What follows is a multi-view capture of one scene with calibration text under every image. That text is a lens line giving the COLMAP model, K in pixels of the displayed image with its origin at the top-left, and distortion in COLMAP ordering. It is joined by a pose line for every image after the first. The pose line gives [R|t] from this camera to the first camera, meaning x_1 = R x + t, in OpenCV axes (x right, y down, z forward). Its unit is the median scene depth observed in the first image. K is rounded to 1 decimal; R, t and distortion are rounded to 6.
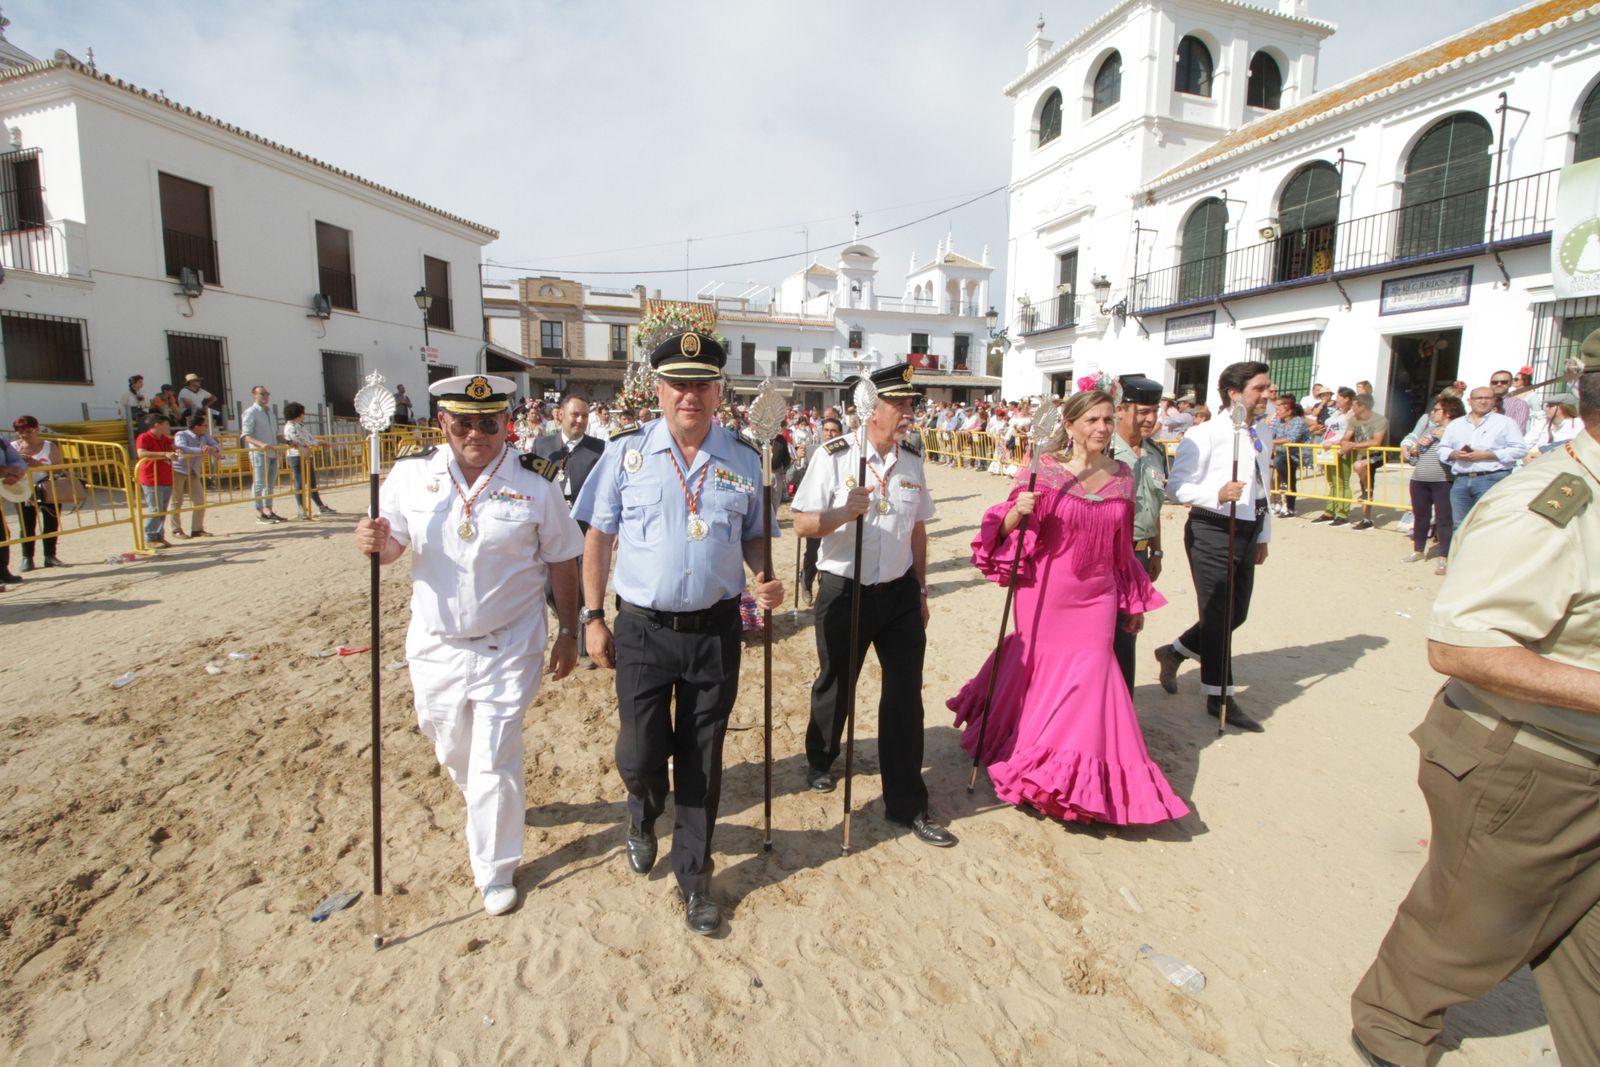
lens RADIAL K [[738.2, 0, 793.8], [0, 738.2, 537.2], [0, 0, 1]] dist [-0.001716, -0.013213]
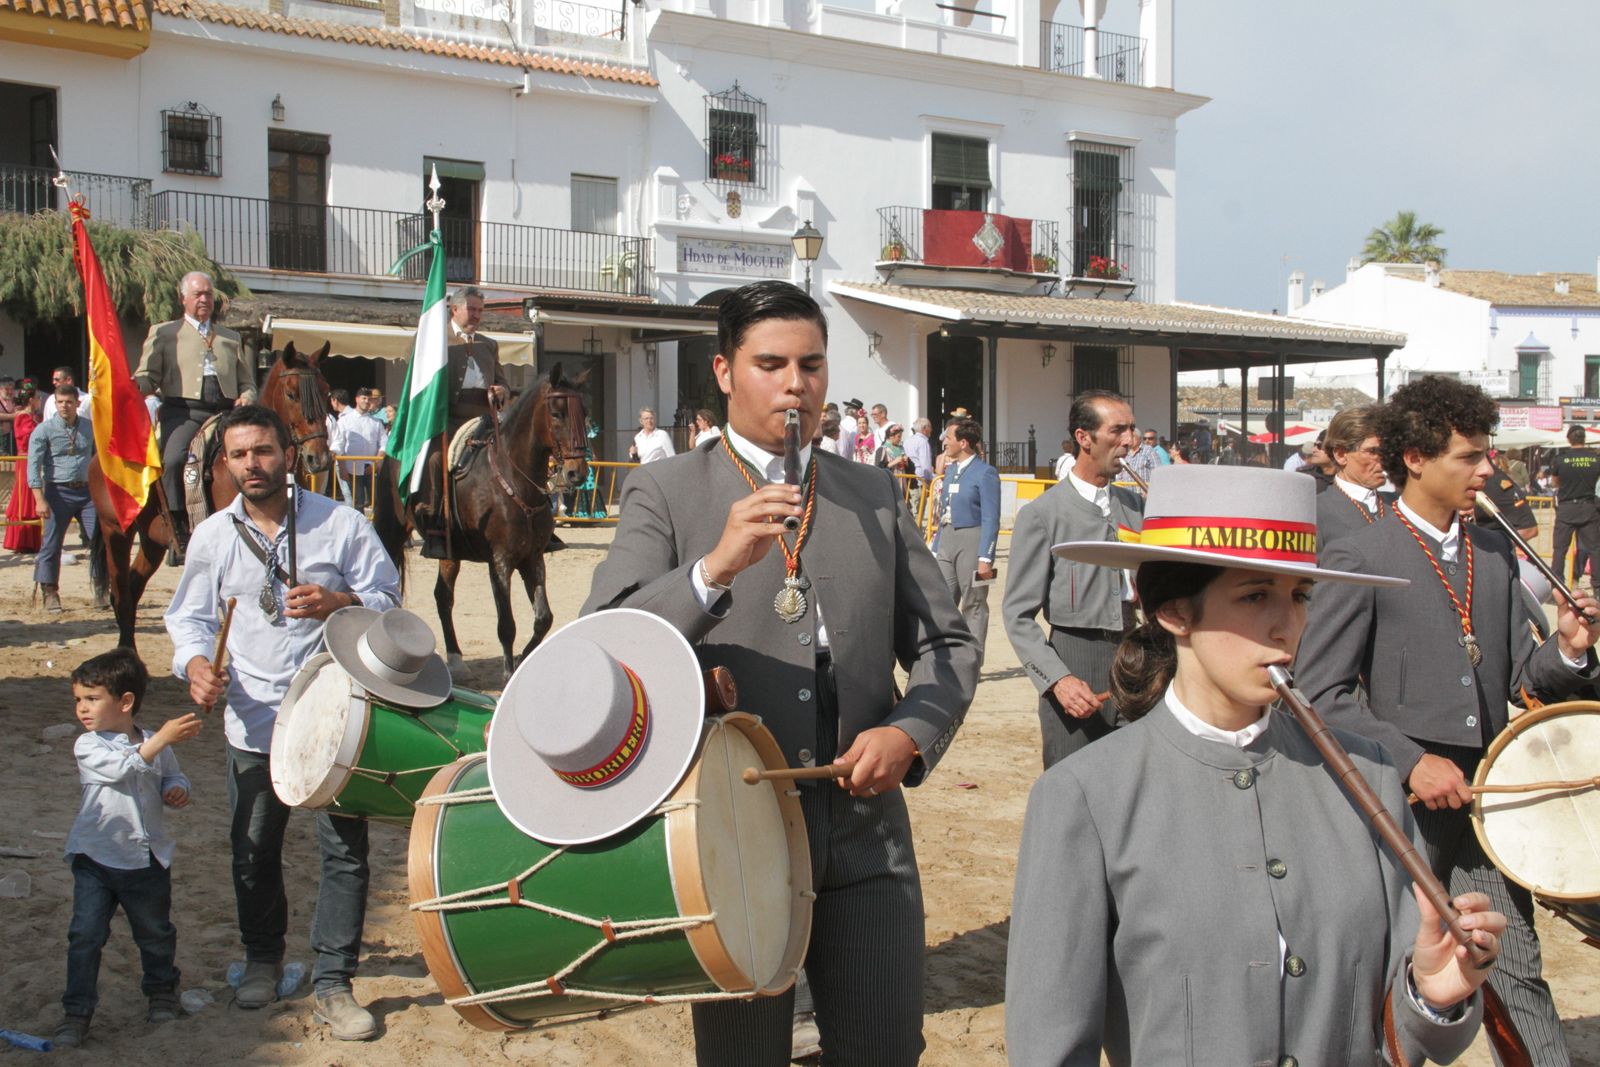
lens RADIAL K [[1982.9, 0, 802.9], [0, 1982.9, 535.5], [0, 0, 1]] dist [0.021775, 0.042558]
pose [[0.960479, -0.016639, 0.277854, -0.177510], [0.049256, 0.992619, -0.110825, -0.141225], [-0.273959, 0.120131, 0.954209, 0.833993]]
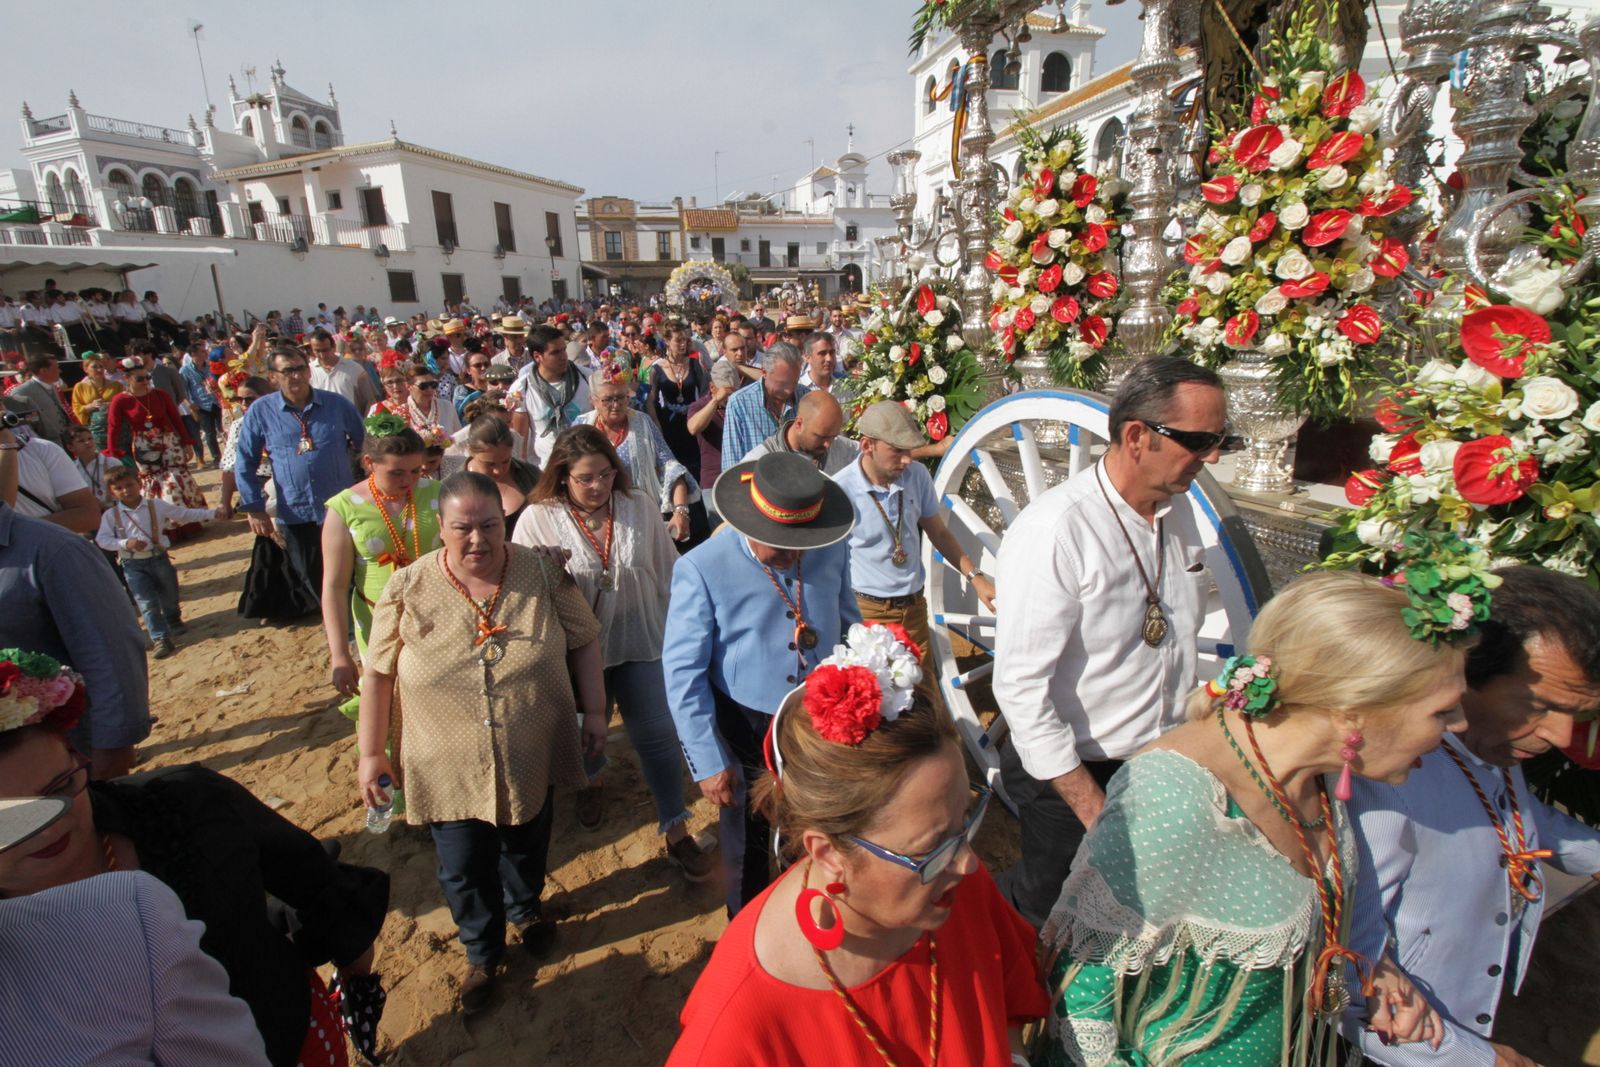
lens RADIAL K [[737.0, 0, 789.1], [0, 737.0, 527.9], [0, 0, 1]] dist [0.002600, -0.015998]
pose [[0.996489, -0.010597, -0.083050, 0.169722], [0.022418, 0.989508, 0.142731, 0.094824], [0.080666, -0.144091, 0.986271, -0.665291]]
